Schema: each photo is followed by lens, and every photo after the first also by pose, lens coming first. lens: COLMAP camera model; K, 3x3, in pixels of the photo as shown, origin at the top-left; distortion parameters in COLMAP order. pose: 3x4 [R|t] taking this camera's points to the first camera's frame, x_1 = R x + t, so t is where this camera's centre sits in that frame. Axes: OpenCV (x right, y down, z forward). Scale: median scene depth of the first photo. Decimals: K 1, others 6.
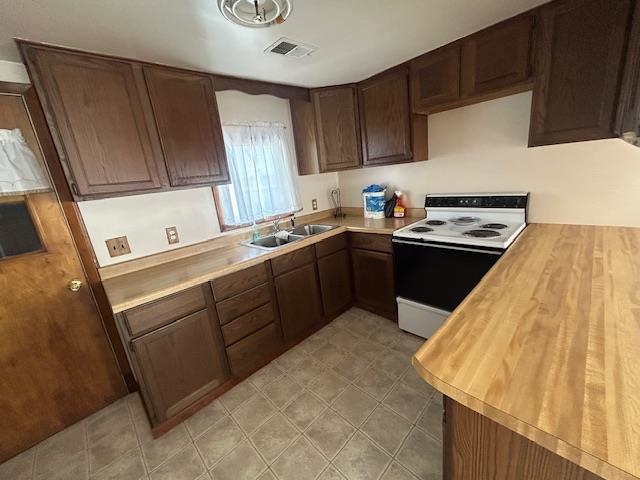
lens RADIAL K [[253.2, 0, 320.0], [0, 253.2, 240.0], [0, 0, 1]] dist [0.000292, 0.000074]
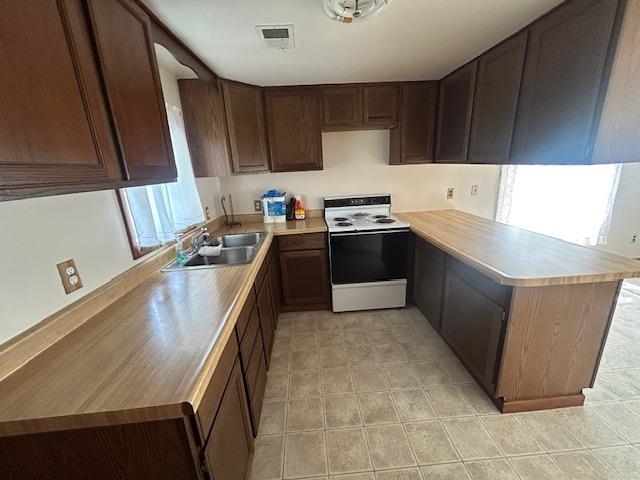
lens RADIAL K [[253.2, 0, 320.0], [0, 253.2, 240.0], [0, 0, 1]] dist [0.000292, 0.000074]
pose [[0.660928, -0.133519, 0.738476, -0.542124], [0.172285, 0.984758, 0.023855, -0.013879], [-0.730405, 0.111462, 0.673858, 0.236707]]
